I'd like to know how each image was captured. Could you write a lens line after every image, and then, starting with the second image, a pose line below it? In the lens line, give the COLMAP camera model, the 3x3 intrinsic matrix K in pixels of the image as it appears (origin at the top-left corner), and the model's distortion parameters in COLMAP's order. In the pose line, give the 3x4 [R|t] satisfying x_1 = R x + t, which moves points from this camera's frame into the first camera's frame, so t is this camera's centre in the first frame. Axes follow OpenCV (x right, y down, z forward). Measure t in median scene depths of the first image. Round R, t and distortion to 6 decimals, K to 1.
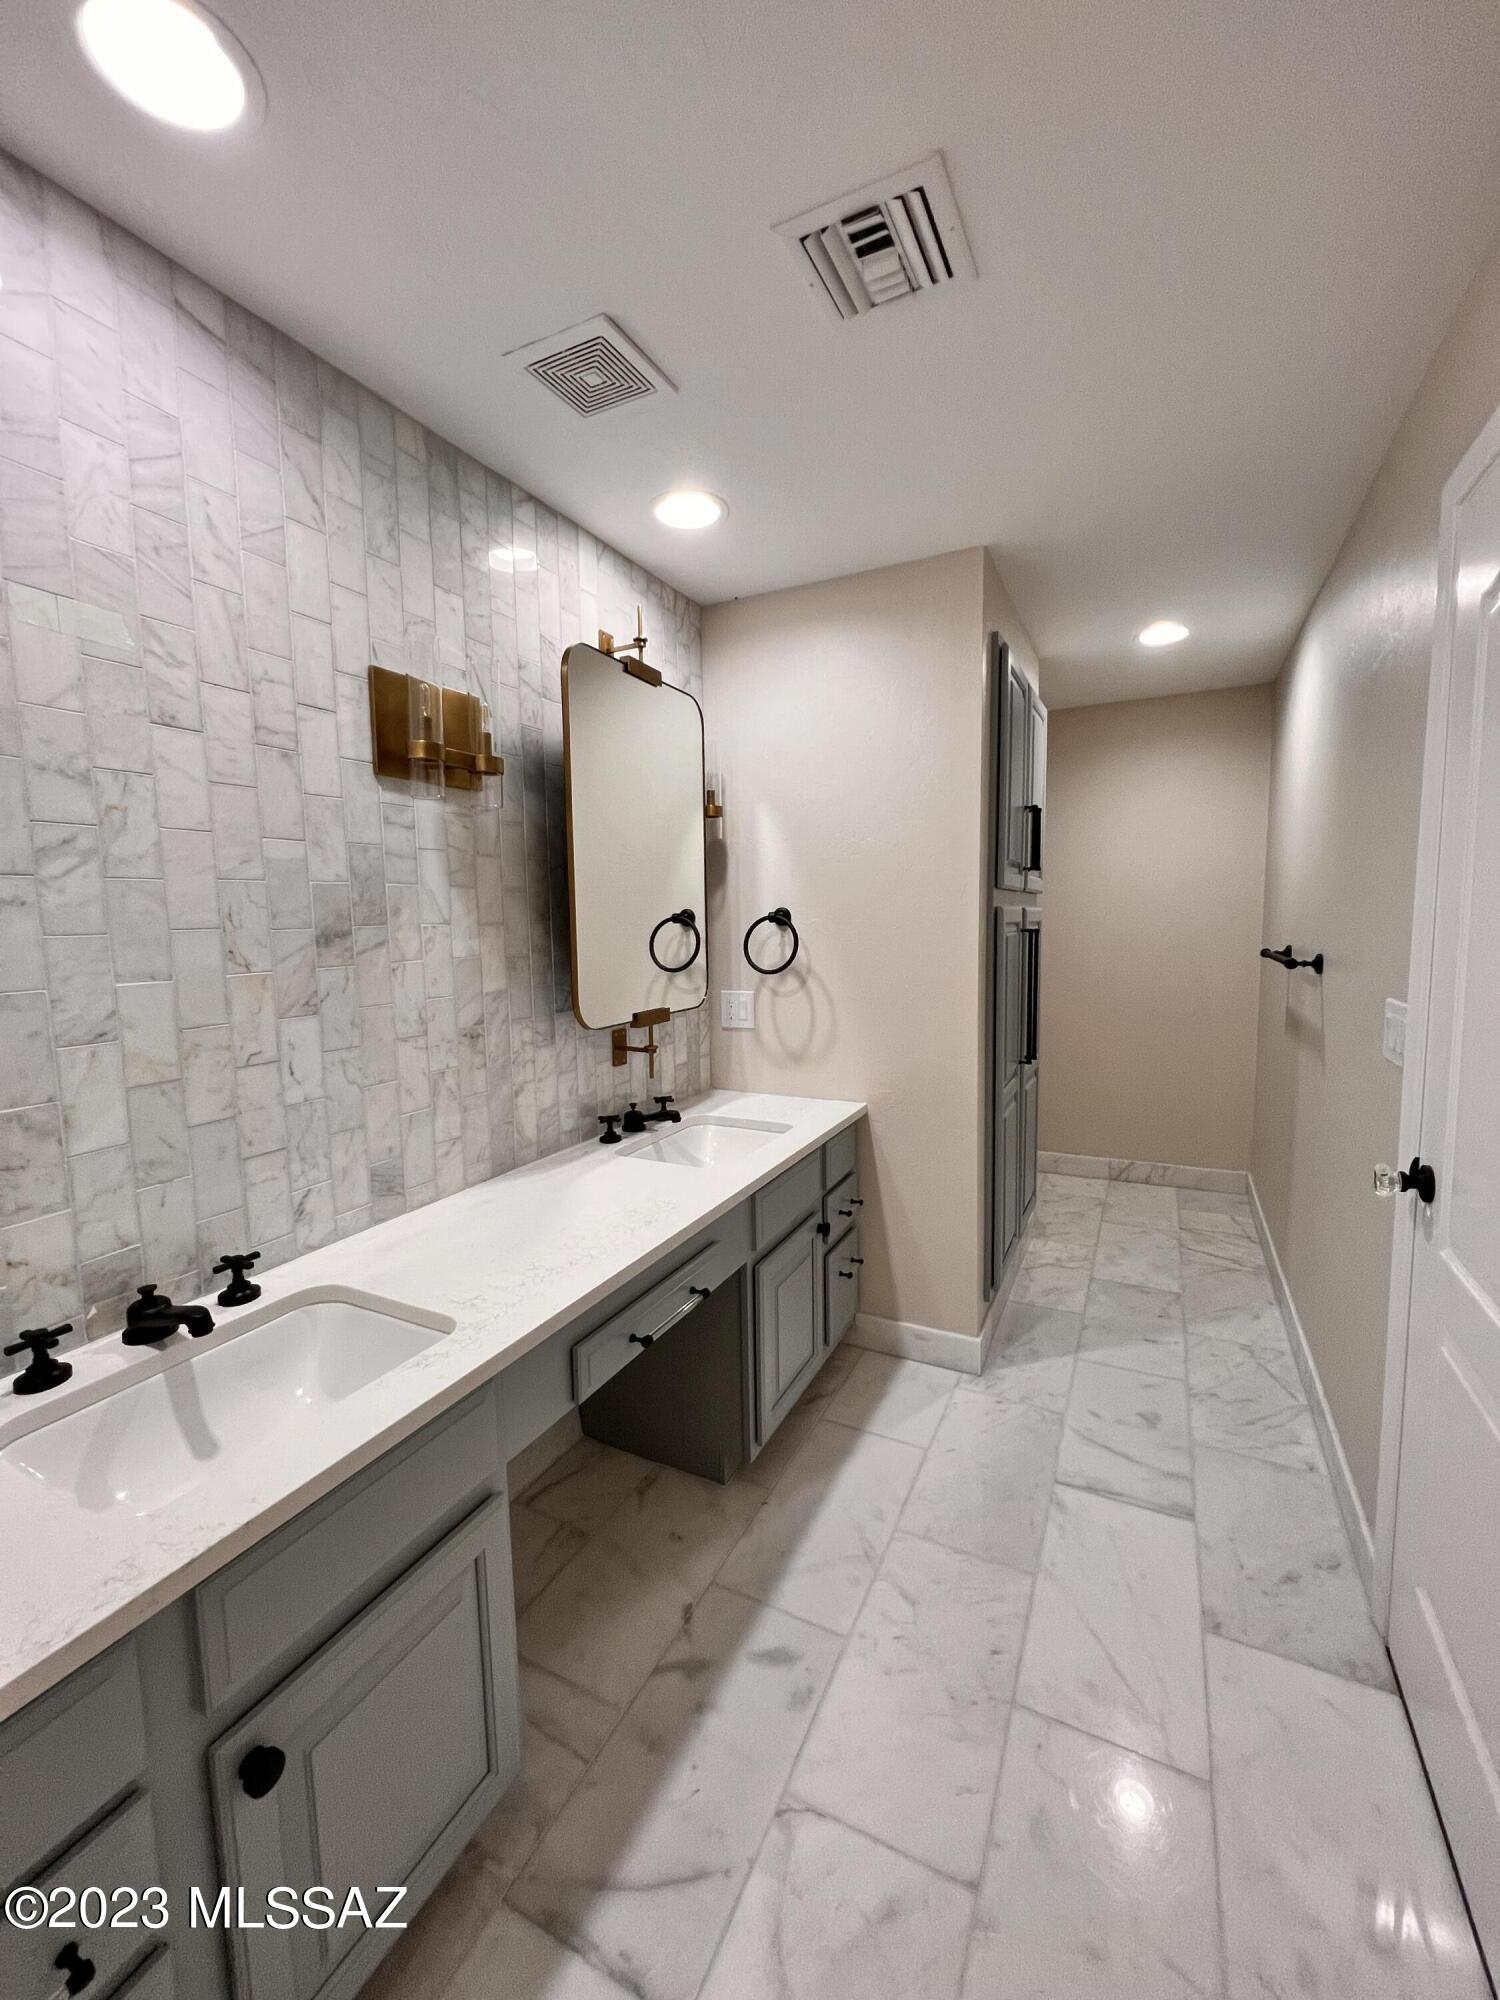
lens RADIAL K [[802.1, 0, 751.2], [0, 802.1, 993.6], [0, 0, 1]] dist [-0.001534, 0.000801]
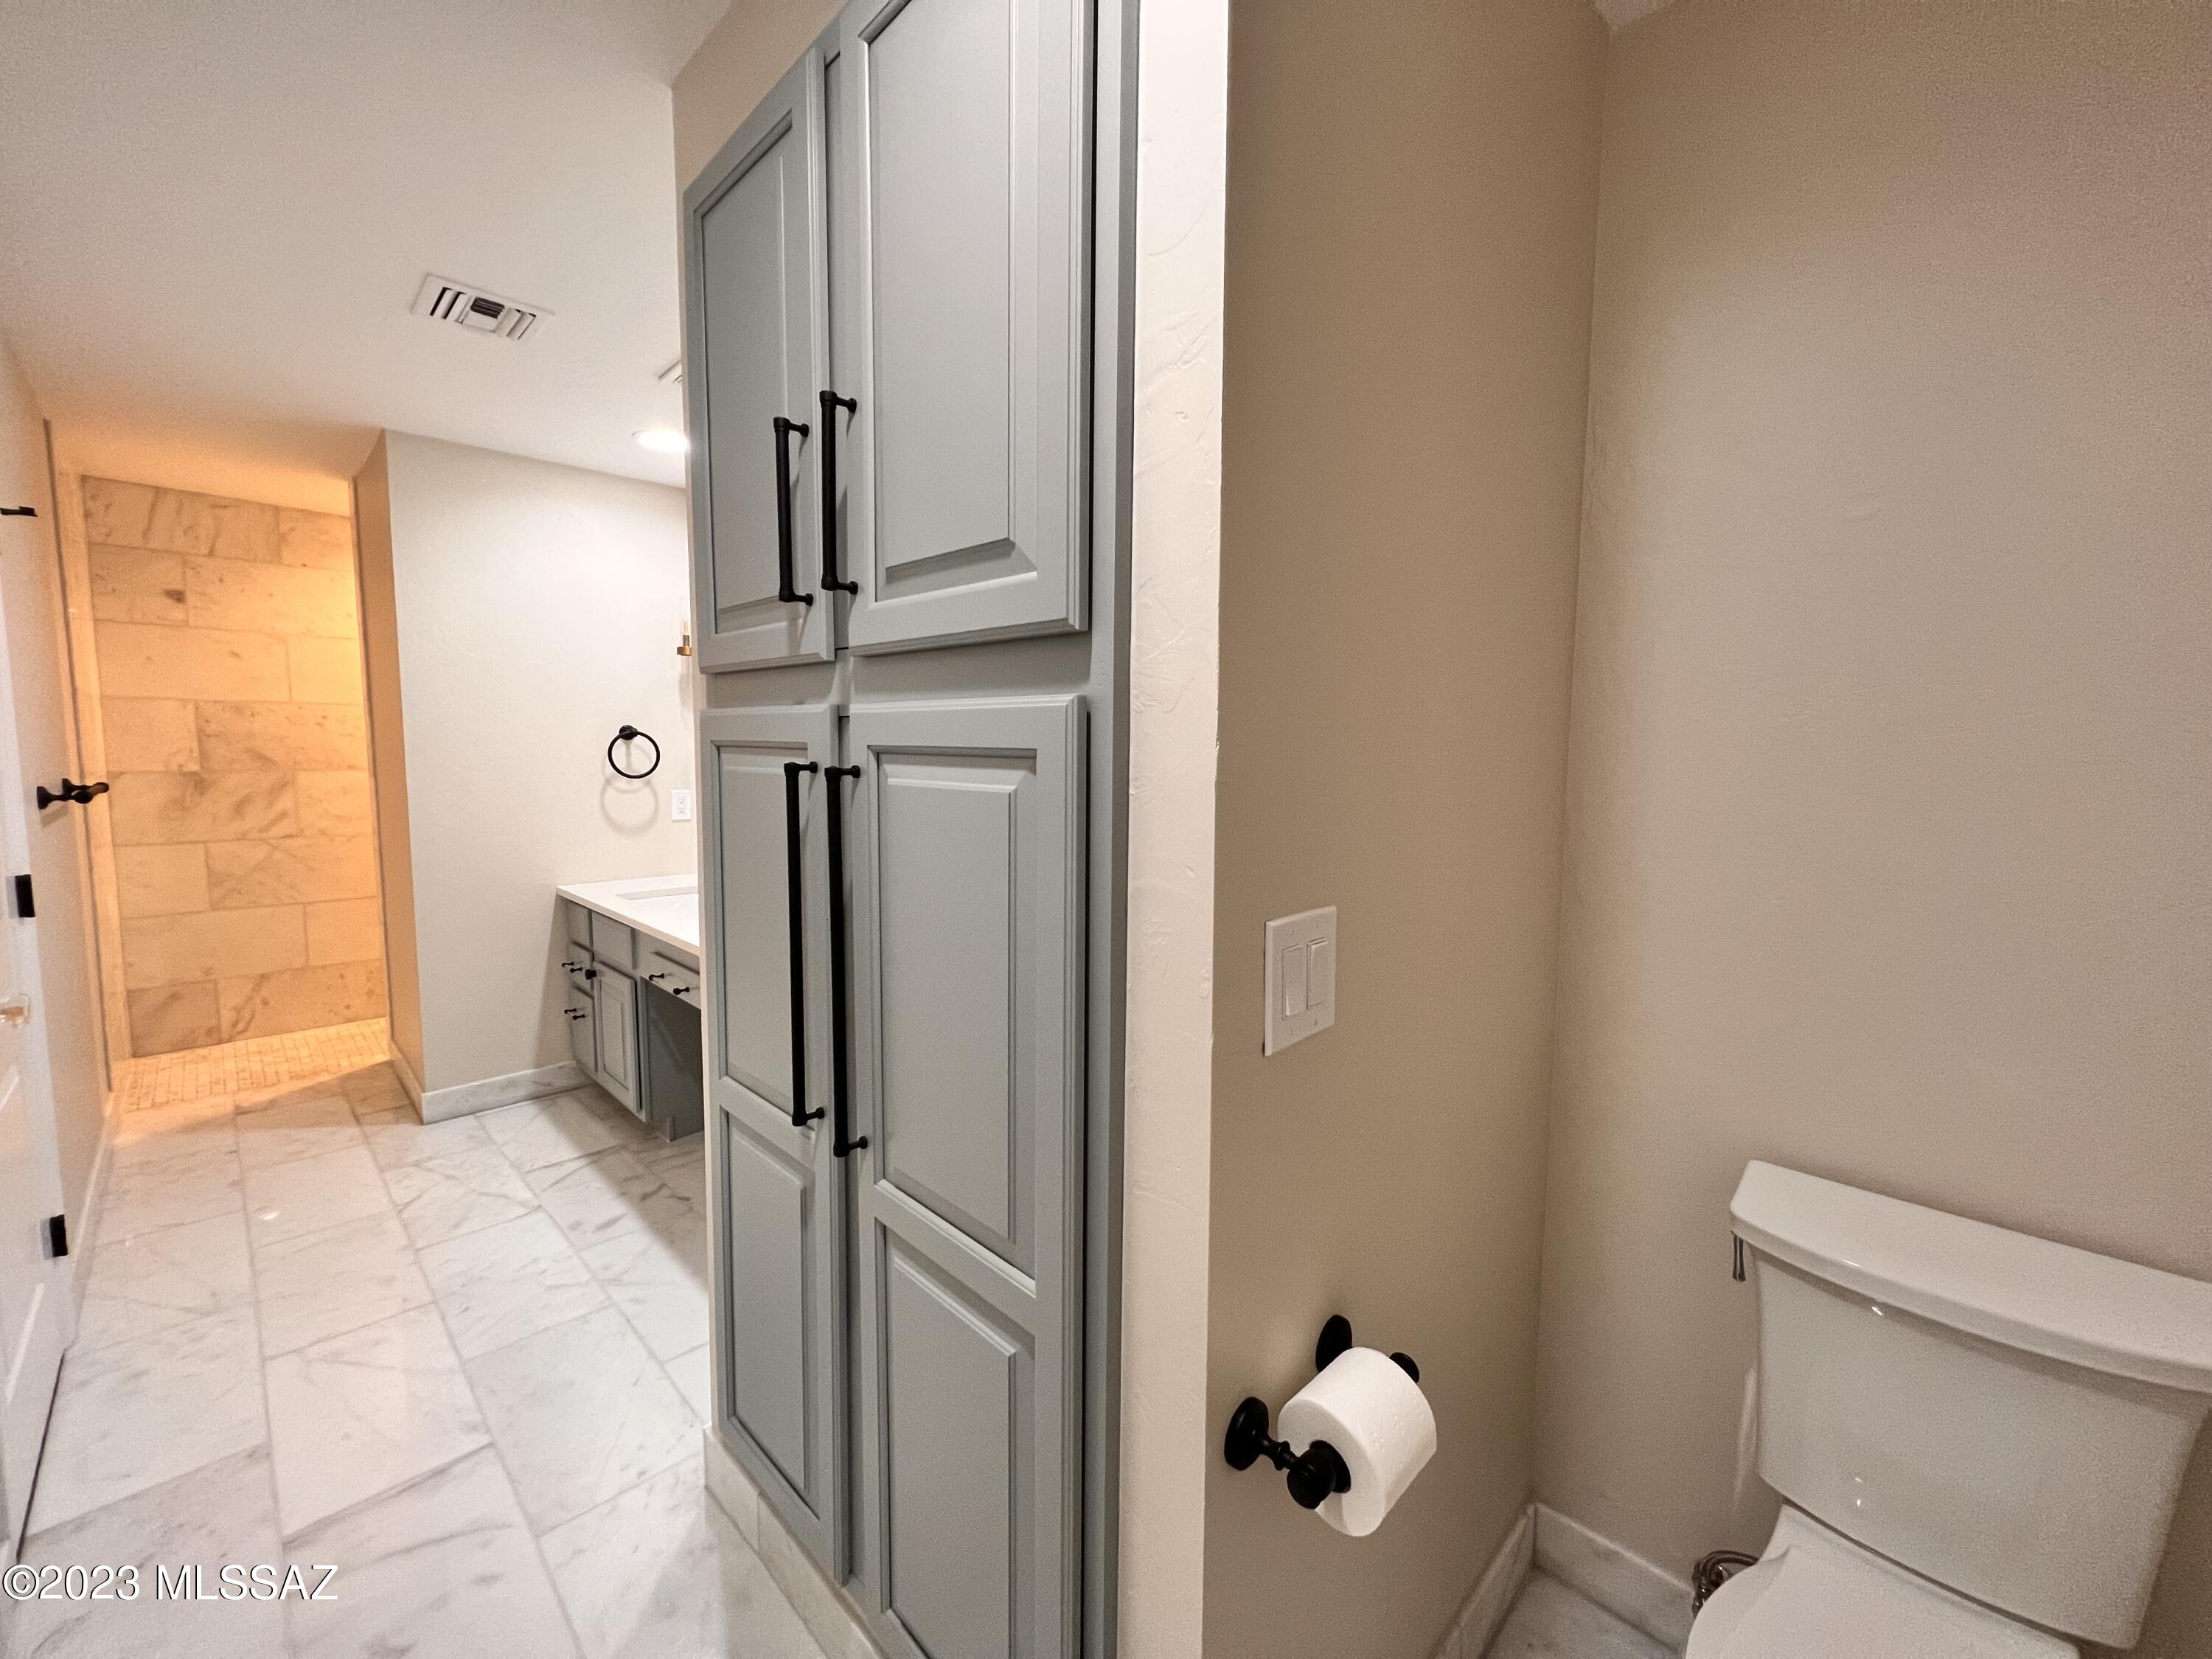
lens RADIAL K [[887.1, 0, 1100.1], [0, 887.1, 826.0], [0, 0, 1]] dist [-0.001534, 0.000801]
pose [[-0.307625, 0.098916, -0.946352, 1.186866], [-0.096949, 0.986147, 0.134590, -0.205316], [0.946556, 0.133151, -0.293774, 2.152512]]
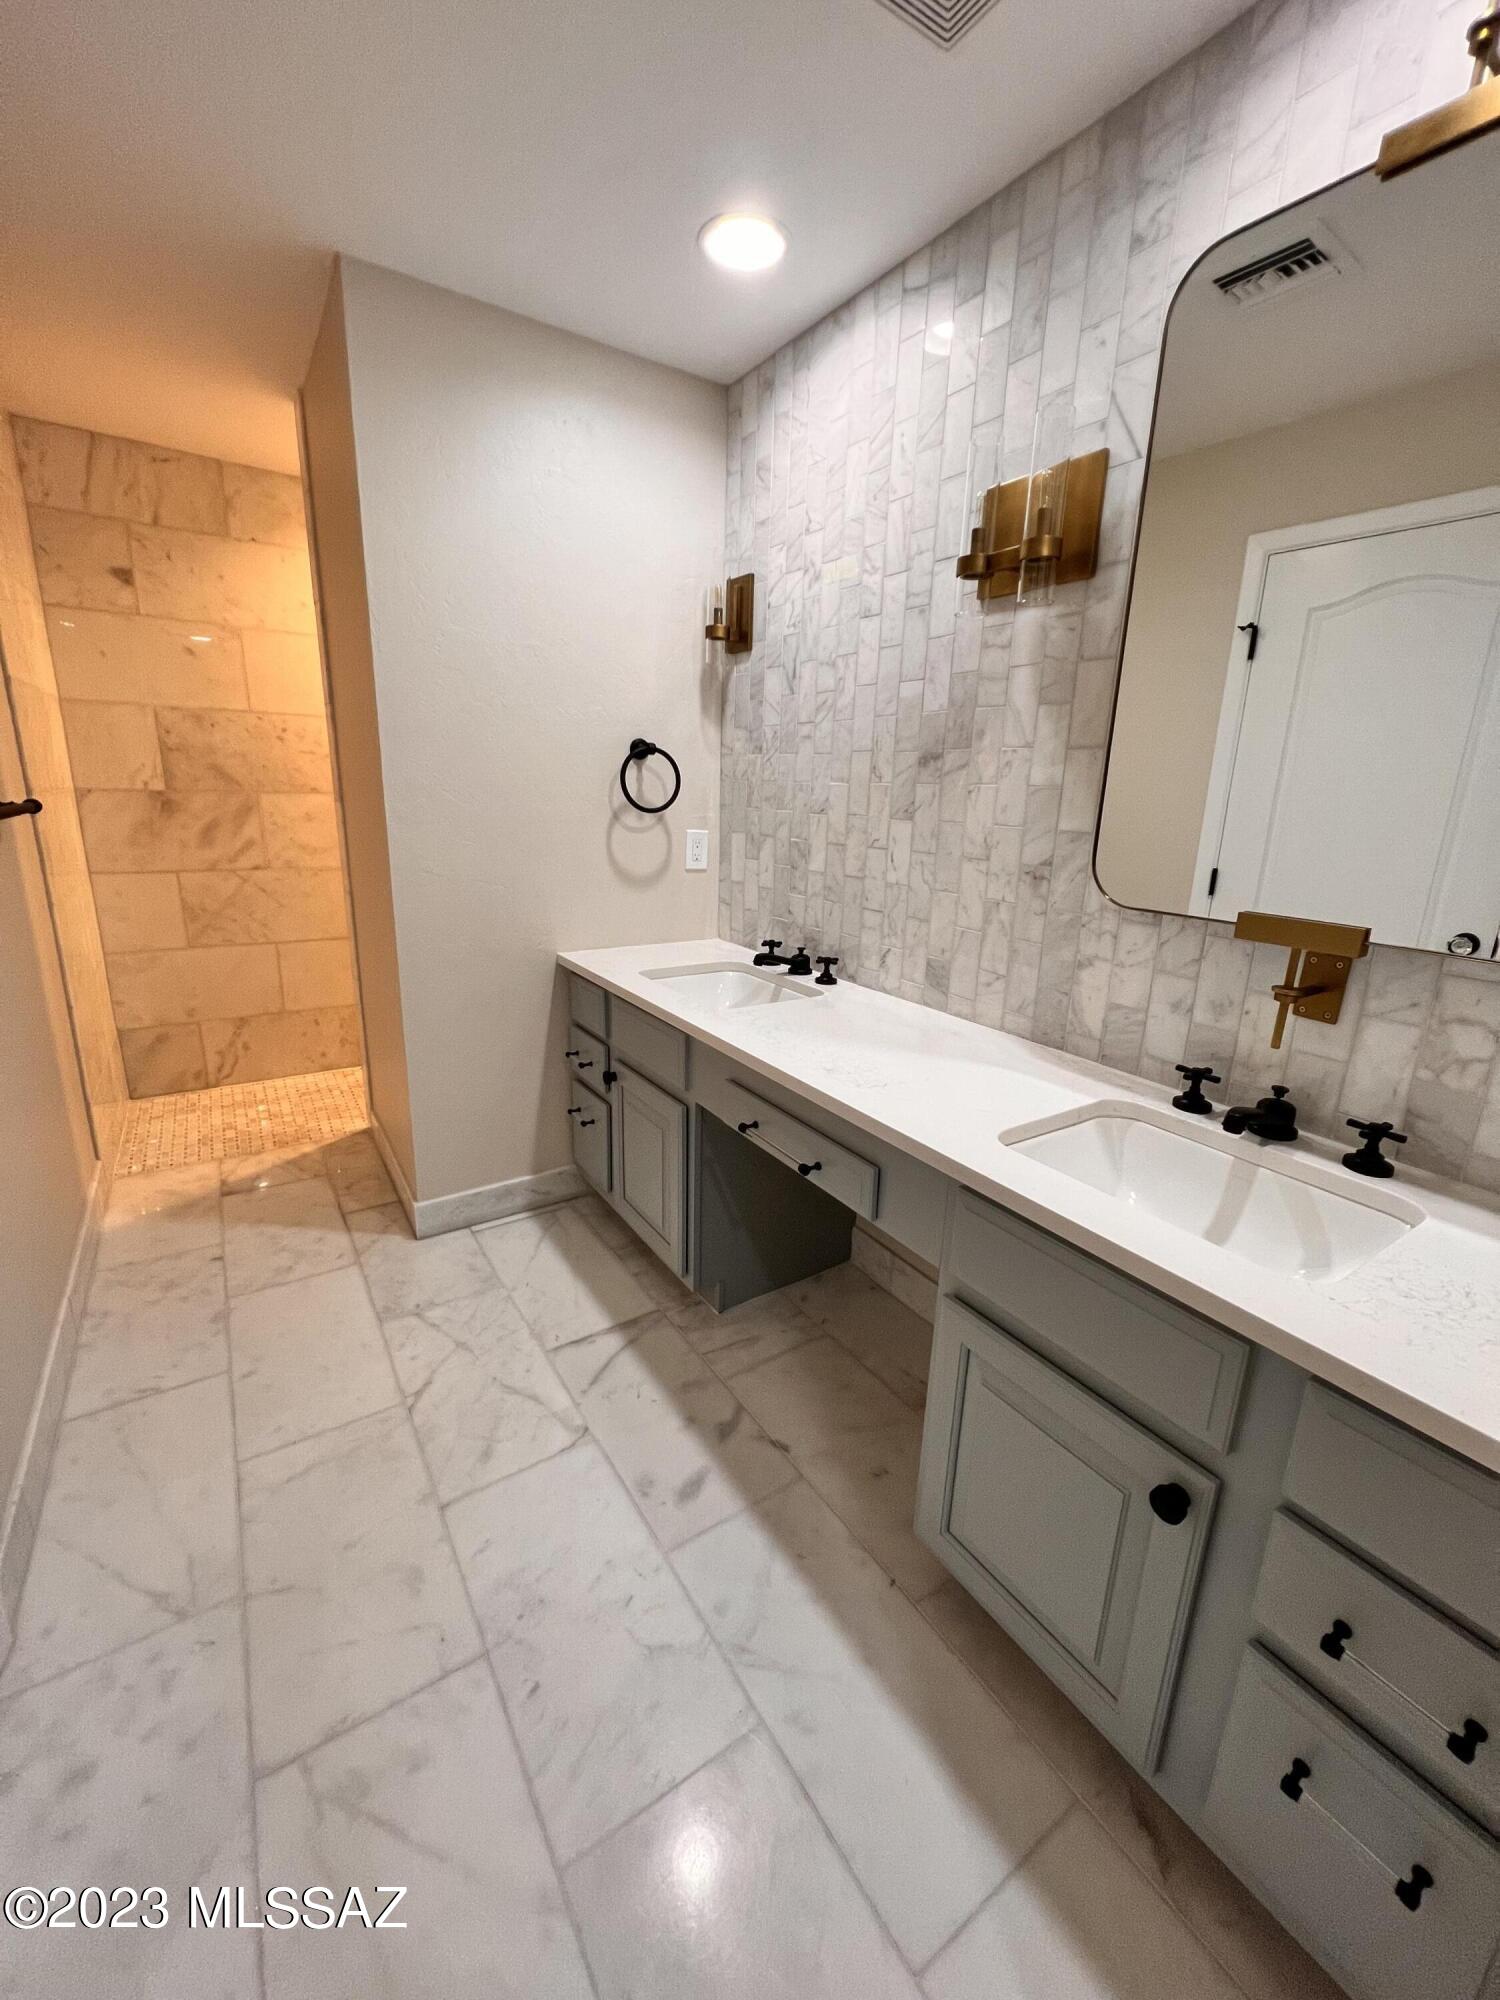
lens RADIAL K [[802.1, 0, 751.2], [0, 802.1, 993.6], [0, 0, 1]] dist [-0.001534, 0.000801]
pose [[-0.496540, 0.219930, -0.839689, 0.672544], [-0.105996, 0.944766, 0.310132, -0.076686], [0.861518, 0.242997, -0.445803, 1.300956]]
